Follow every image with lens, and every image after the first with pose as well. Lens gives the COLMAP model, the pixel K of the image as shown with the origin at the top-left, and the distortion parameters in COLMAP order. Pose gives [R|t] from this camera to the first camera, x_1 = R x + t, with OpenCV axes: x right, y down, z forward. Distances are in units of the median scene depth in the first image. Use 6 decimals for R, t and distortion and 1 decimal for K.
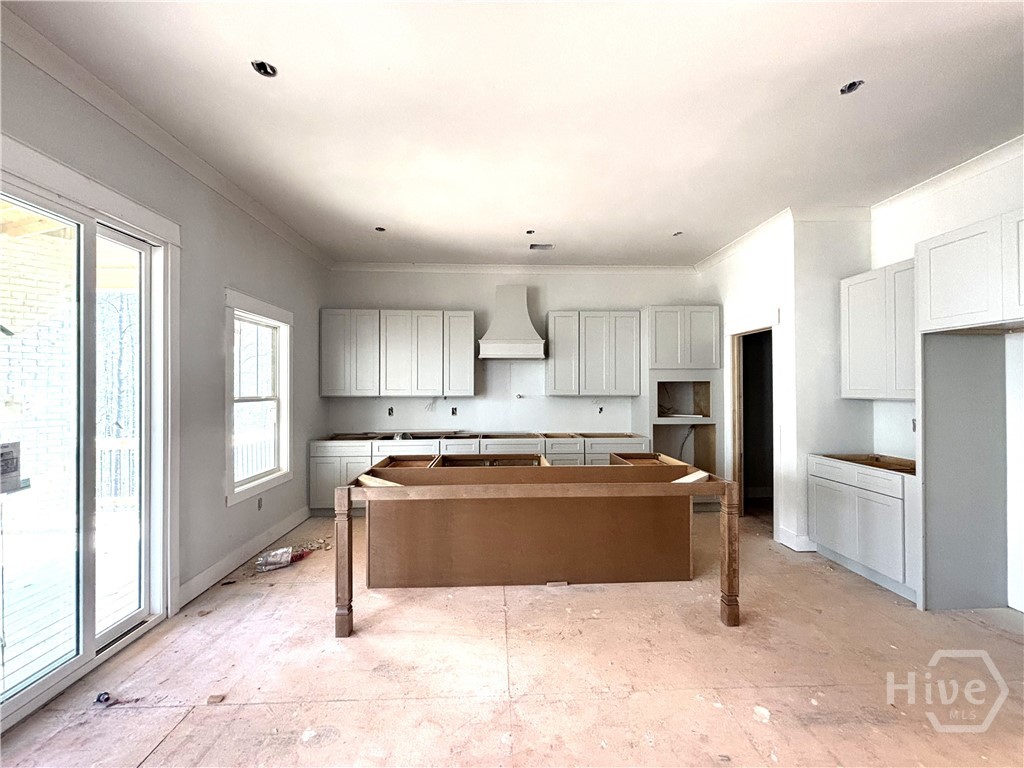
lens RADIAL K [[411.2, 0, 509.2], [0, 411.2, 386.2], [0, 0, 1]] dist [0.001603, -0.000473]
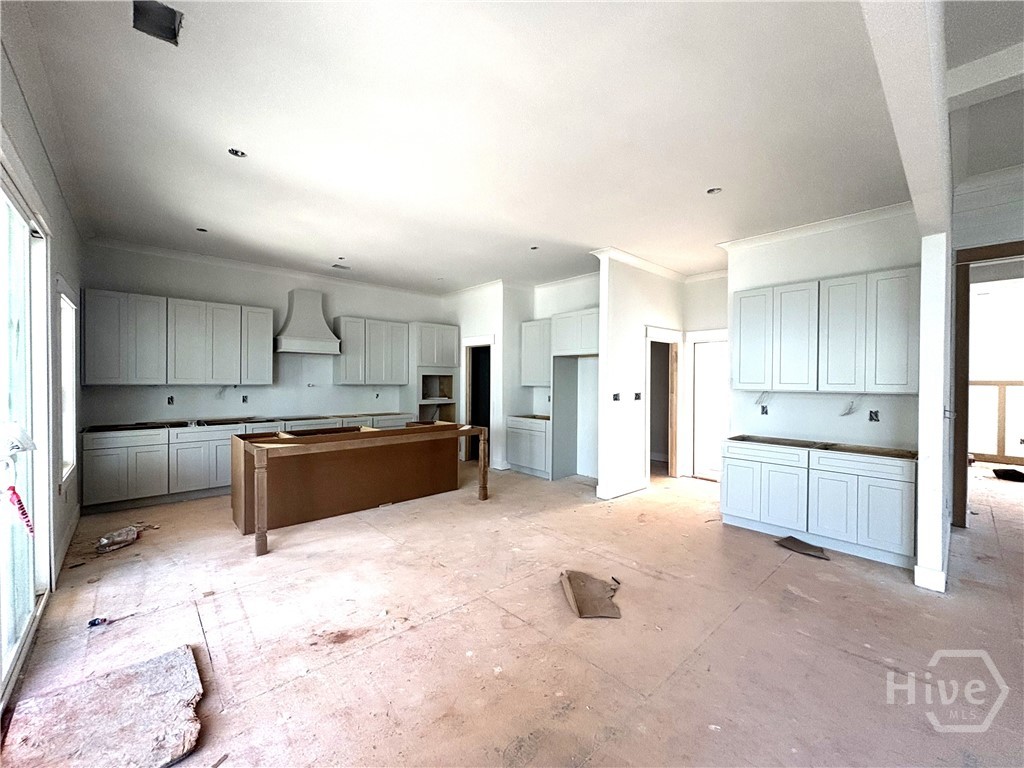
lens RADIAL K [[411.2, 0, 512.5], [0, 411.2, 383.1], [0, 0, 1]] dist [0.001603, -0.000473]
pose [[0.760546, 0.004811, 0.649266, -0.411192], [-0.014533, 0.999848, 0.009614, -0.001364], [-0.649122, -0.016748, 0.760500, -0.373466]]
